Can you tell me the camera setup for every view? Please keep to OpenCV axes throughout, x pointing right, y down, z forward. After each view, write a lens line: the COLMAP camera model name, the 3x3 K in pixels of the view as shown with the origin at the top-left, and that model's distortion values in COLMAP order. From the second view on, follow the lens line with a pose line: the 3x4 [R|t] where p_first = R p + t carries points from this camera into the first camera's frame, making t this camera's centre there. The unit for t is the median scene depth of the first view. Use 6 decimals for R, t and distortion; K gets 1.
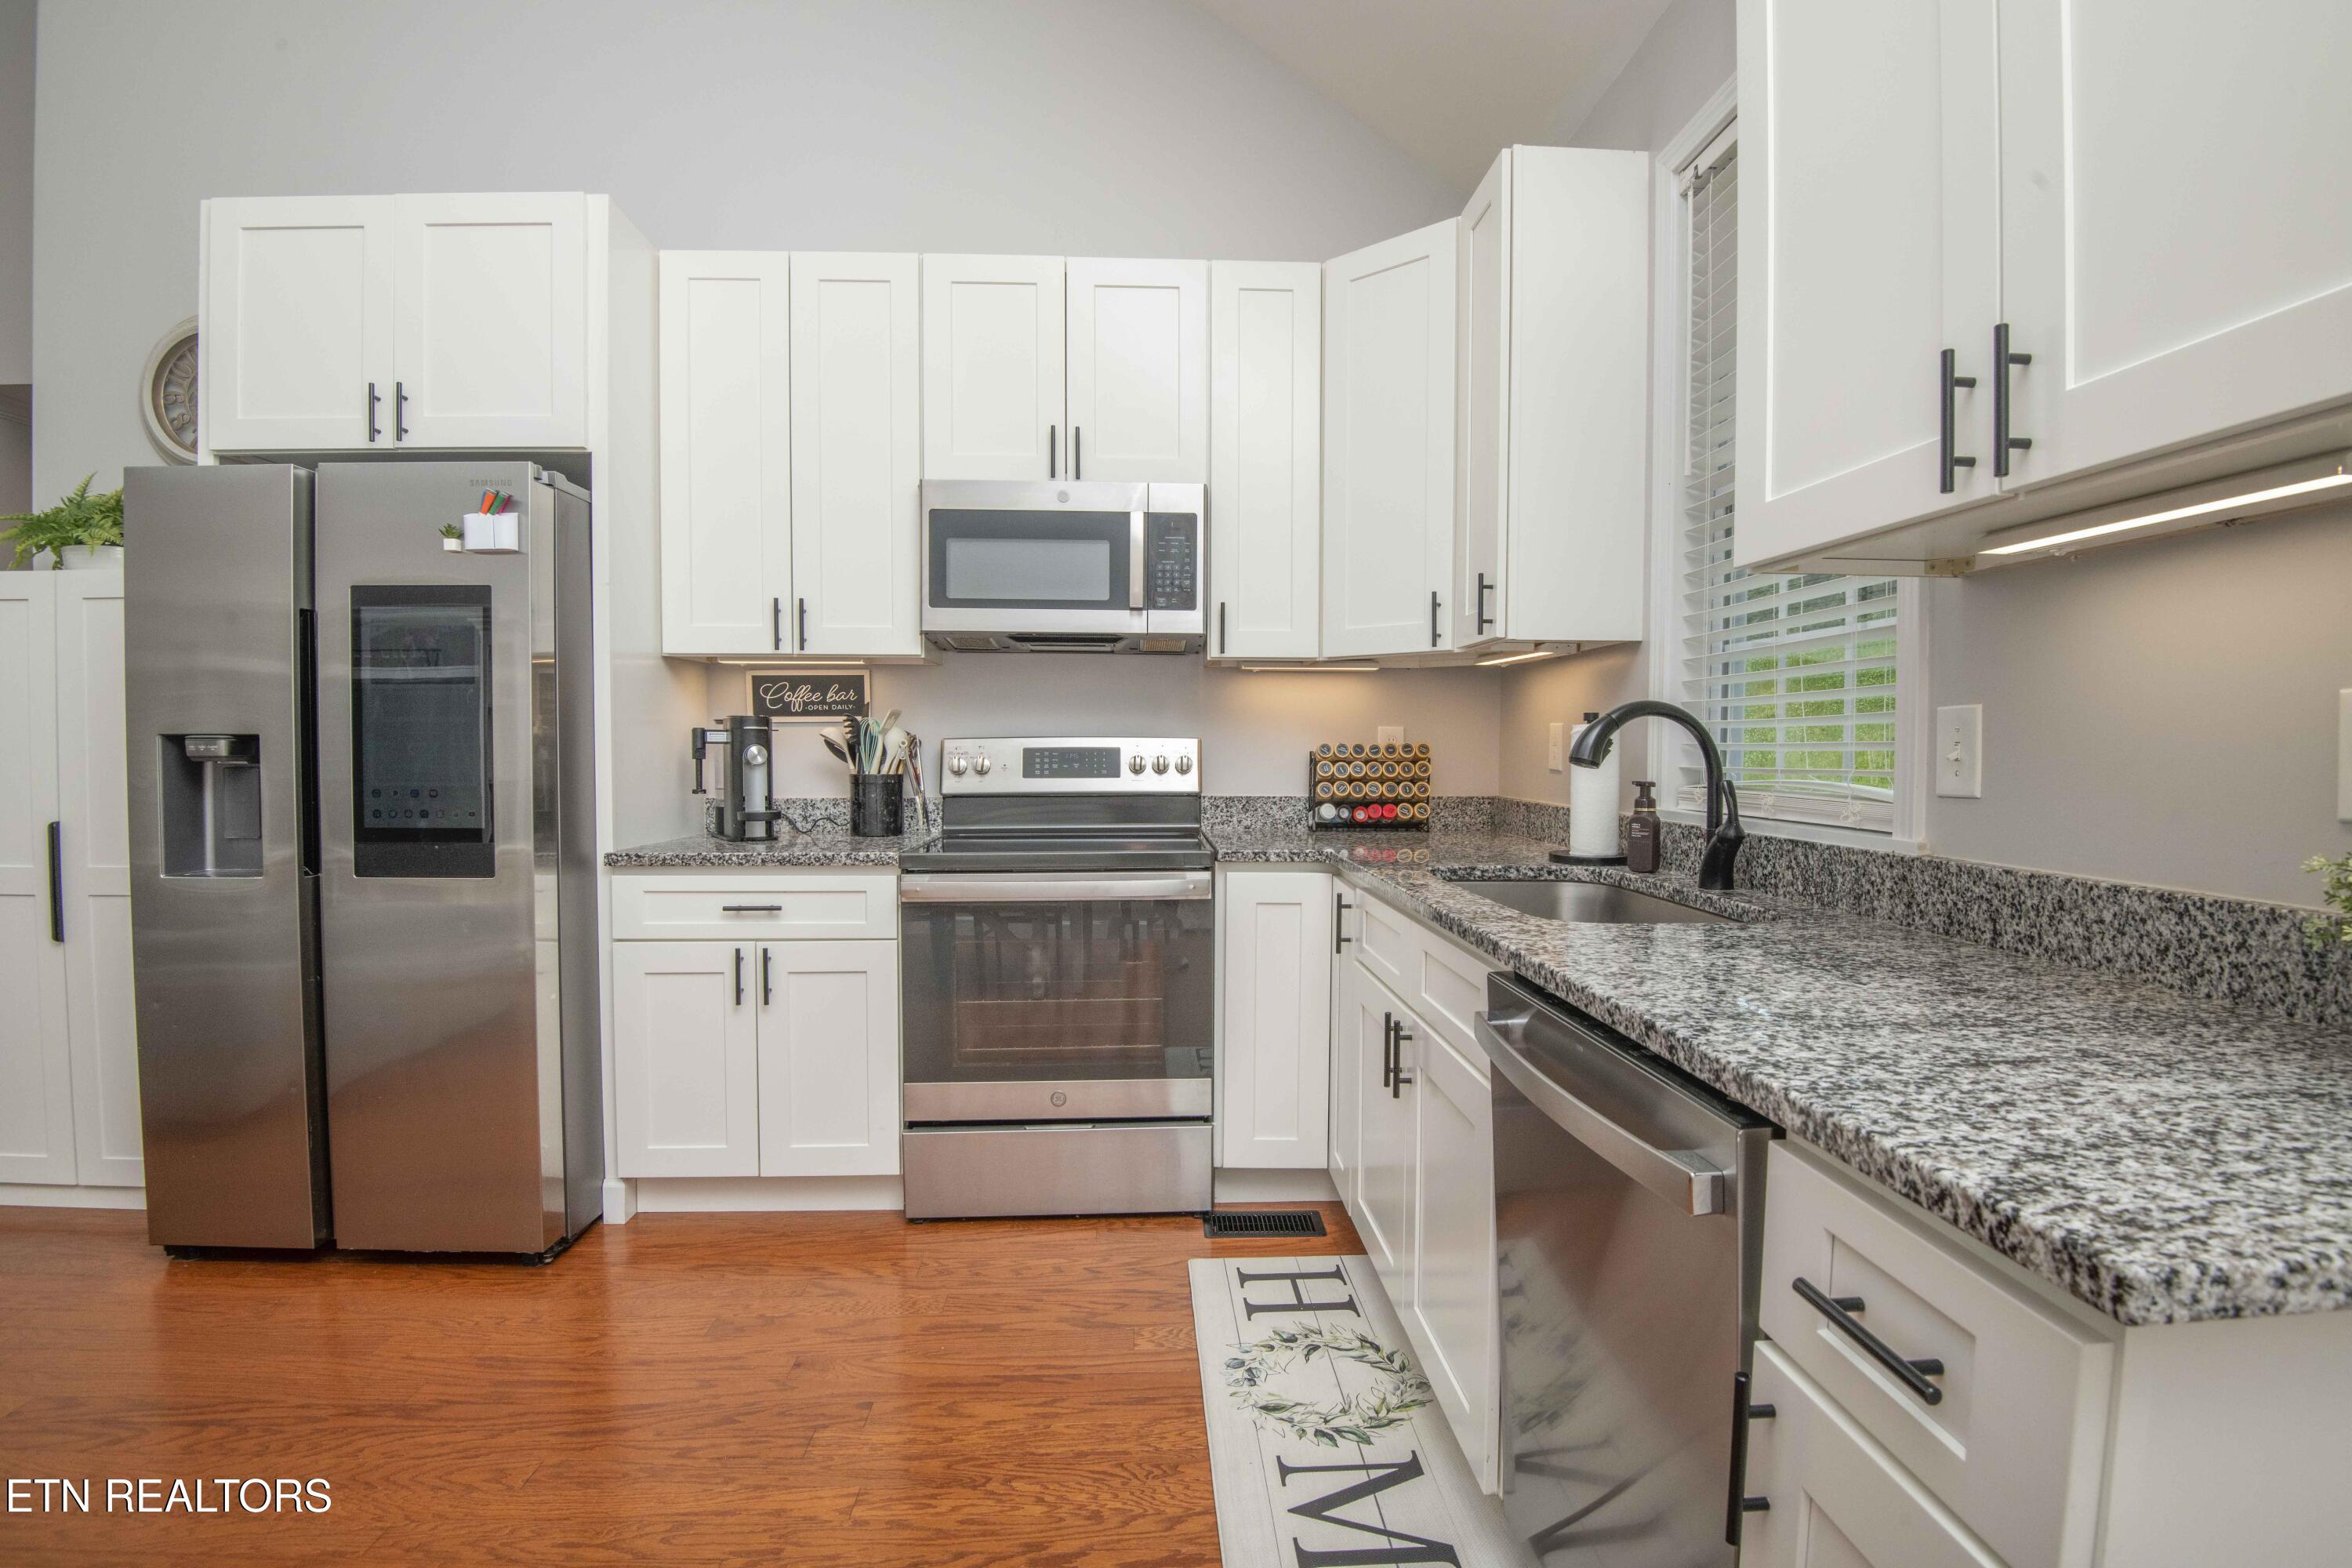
lens RADIAL K [[1087.5, 0, 1180.4], [0, 1087.5, 784.0], [0, 0, 1]] dist [-0.025858, -0.009082]
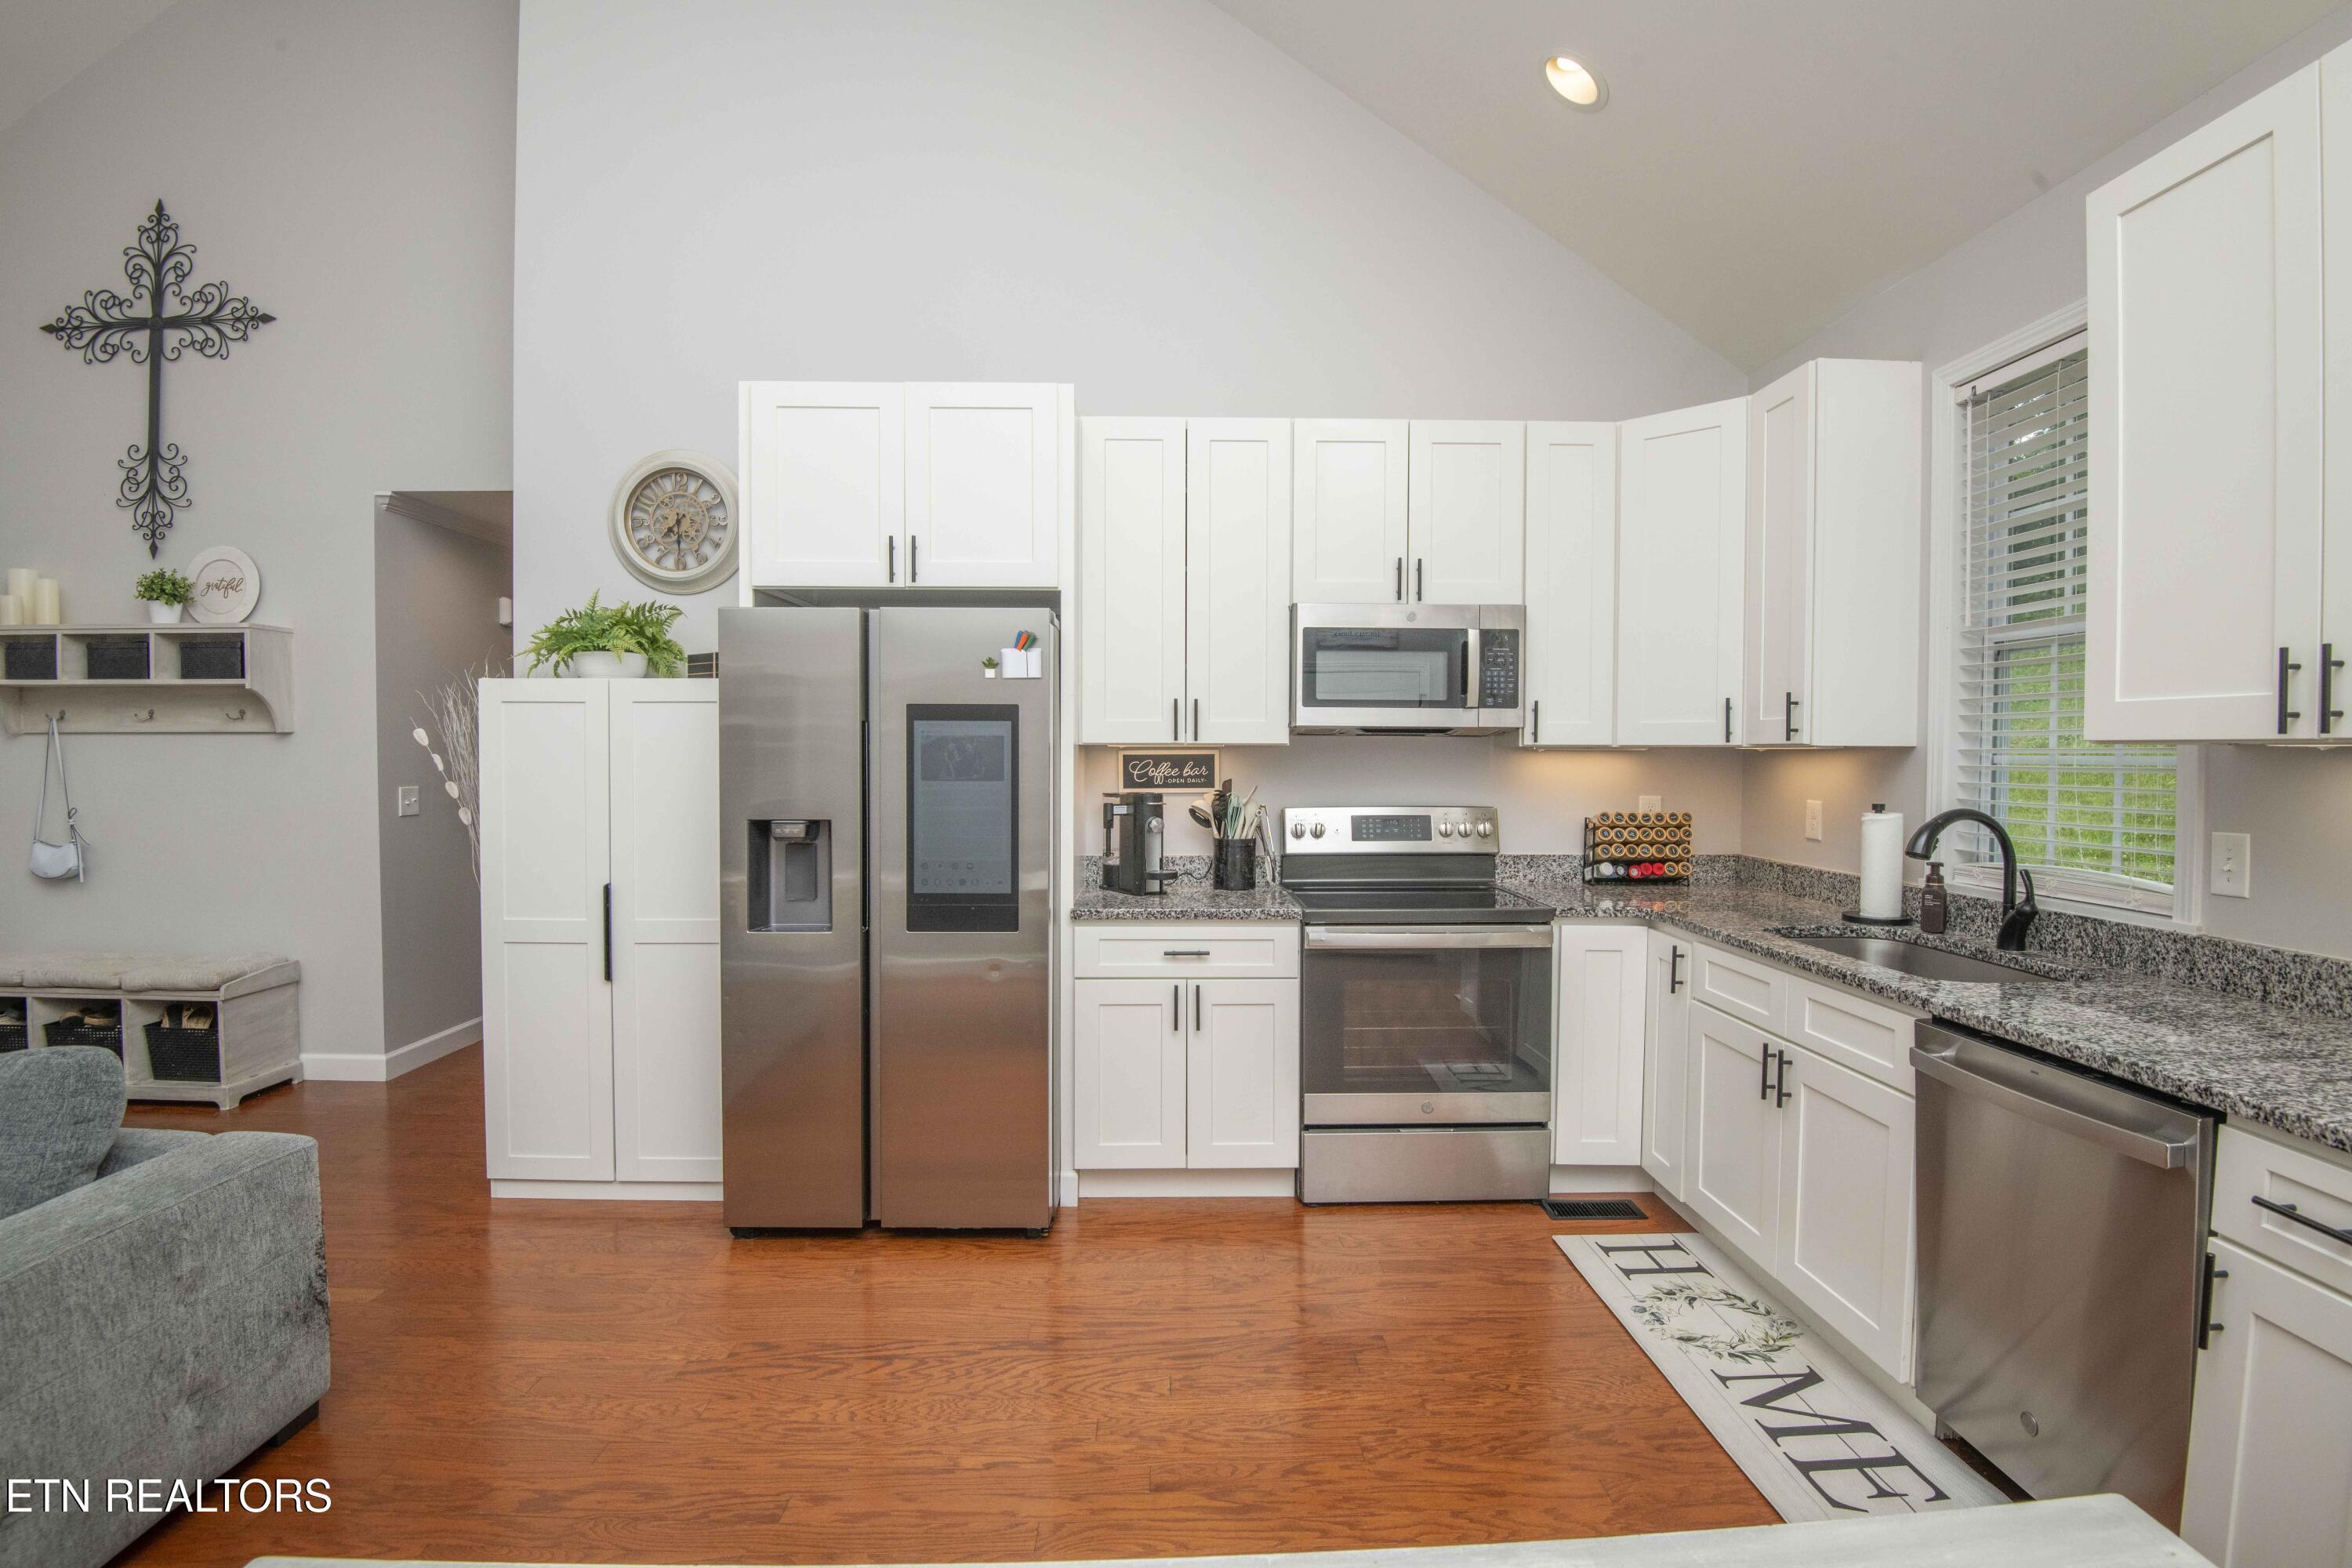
lens RADIAL K [[1087.5, 0, 1180.5], [0, 1087.5, 782.8], [0, 0, 1]] dist [-0.025858, -0.009082]
pose [[0.999639, 0.000771, -0.026843, -0.370287], [-0.001017, 0.999958, -0.009134, -0.071627], [0.026835, 0.009158, 0.999598, -0.257459]]
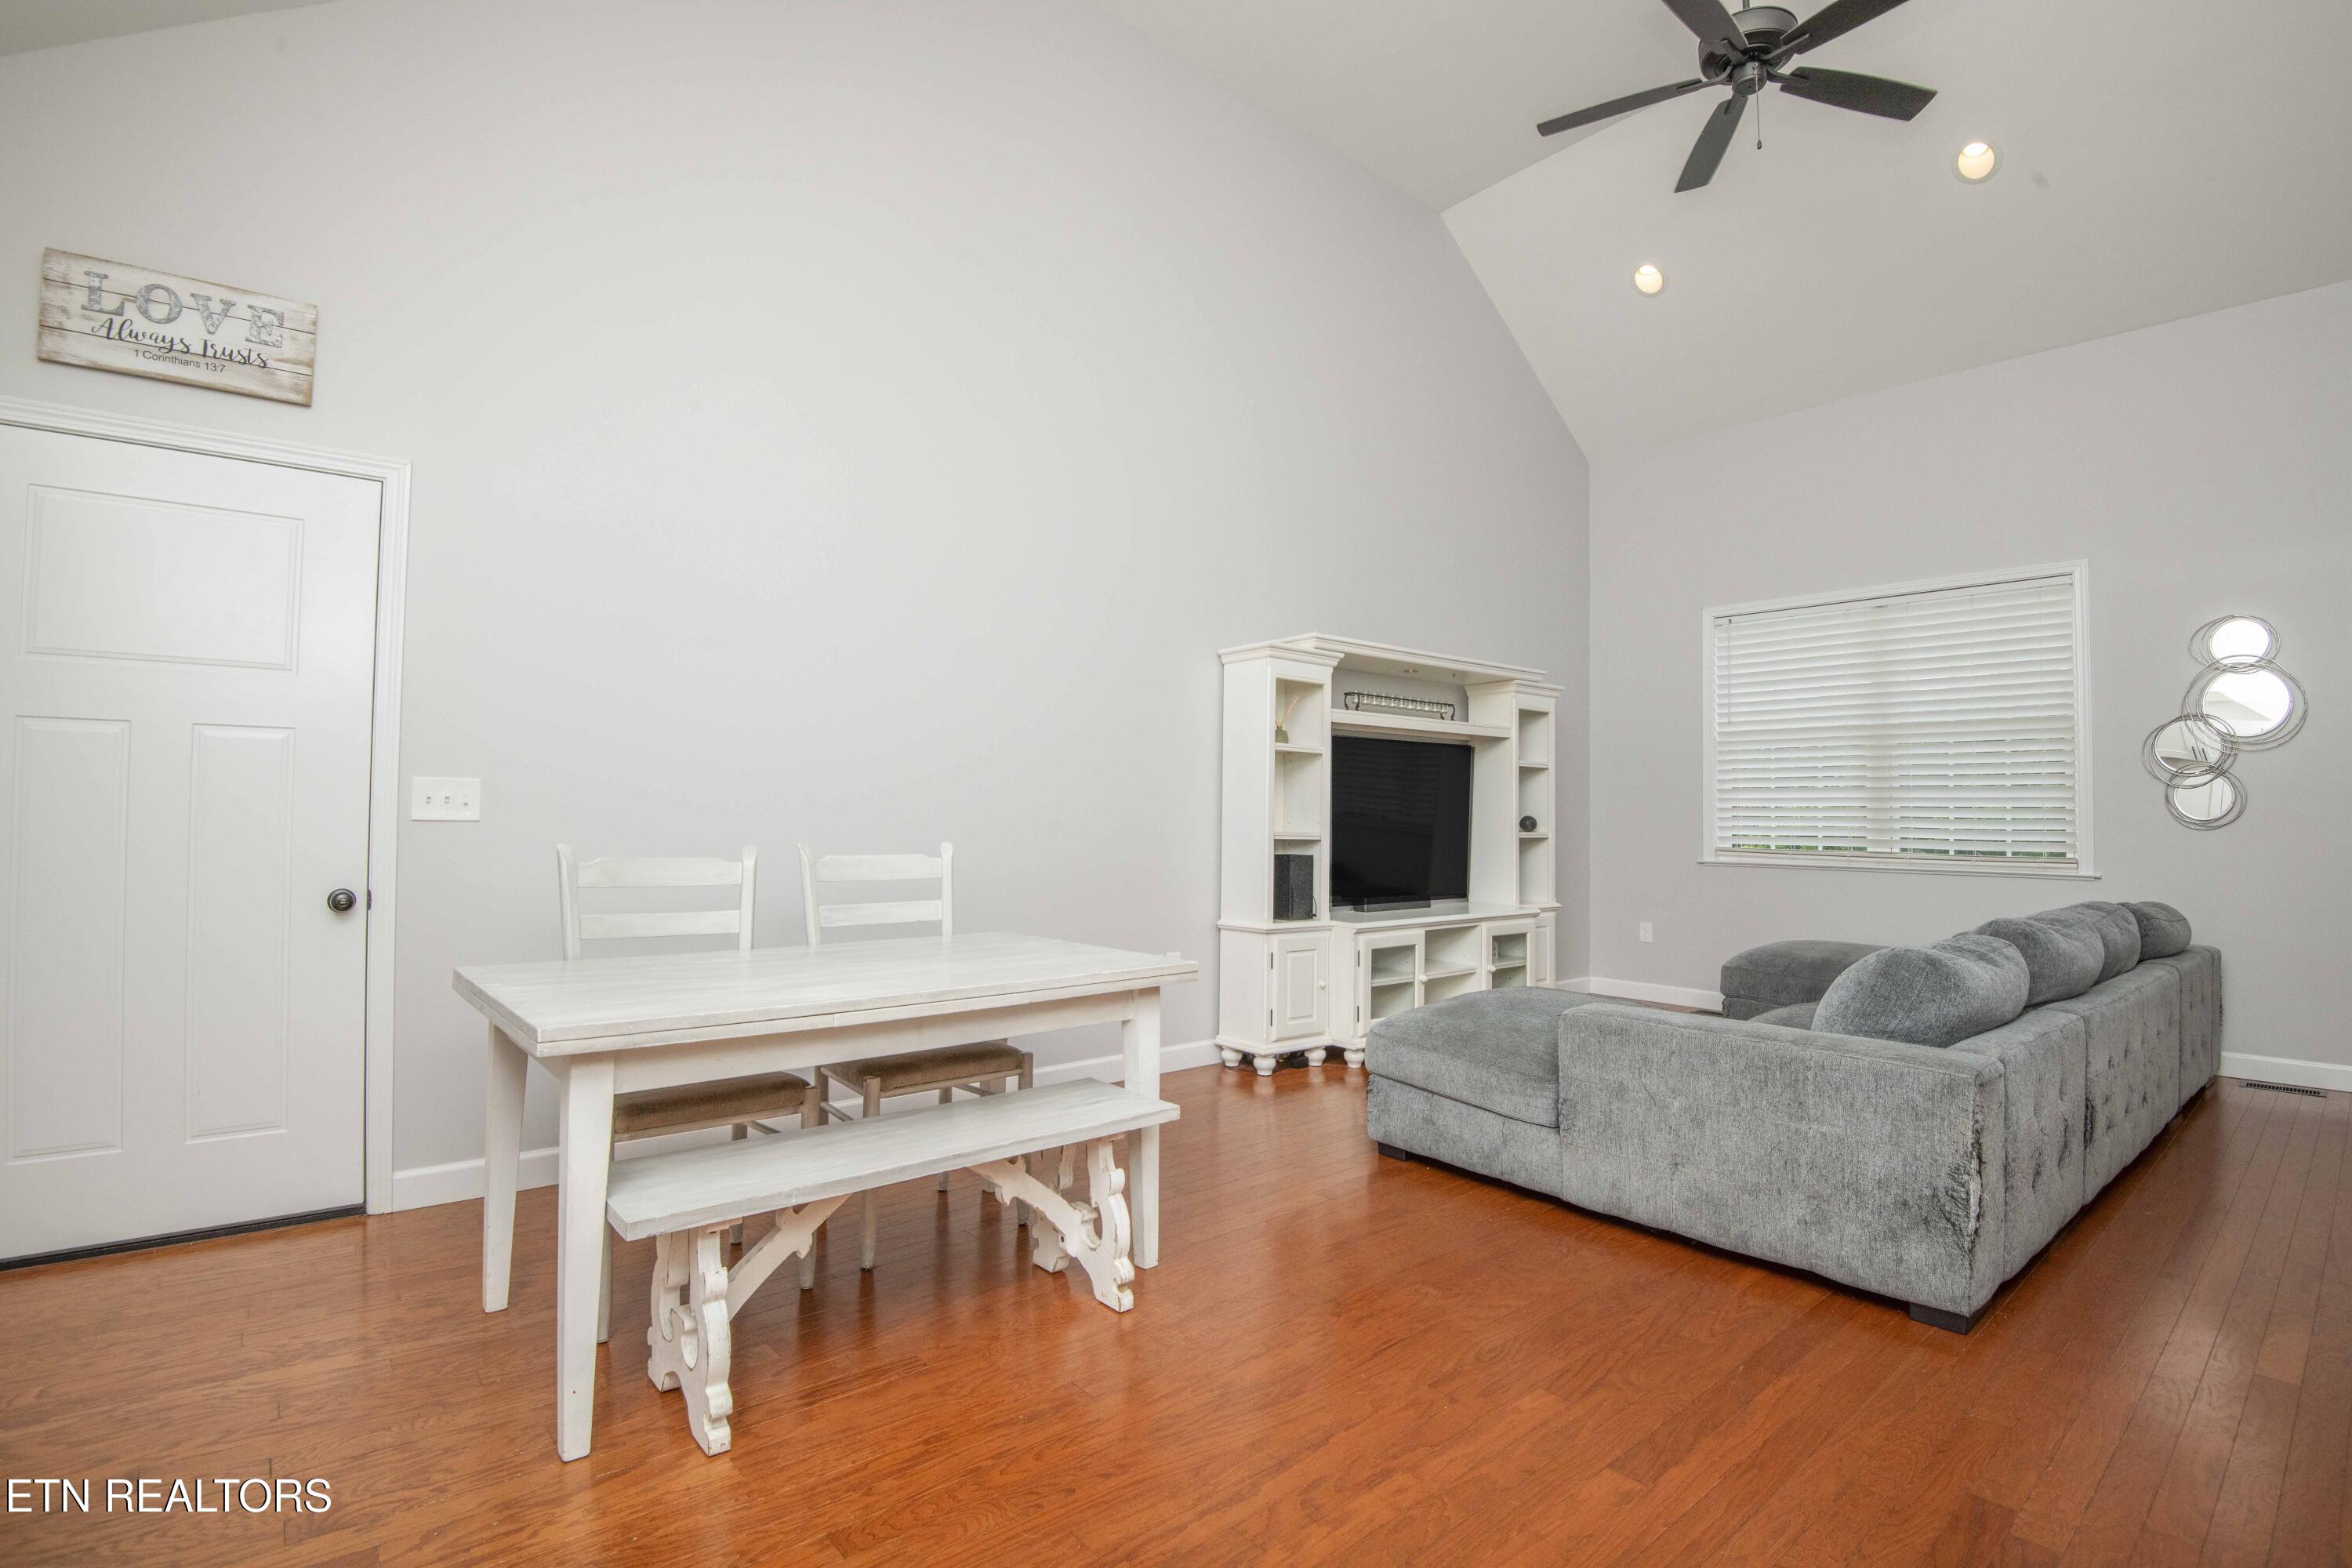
lens RADIAL K [[1087.5, 0, 1176.1], [0, 1087.5, 783.9], [0, 0, 1]] dist [-0.025858, -0.009082]
pose [[-0.795552, -0.030468, -0.605118, 0.029893], [-0.037000, 0.999314, -0.001673, -0.019491], [0.604754, 0.021059, -0.796134, 0.879881]]
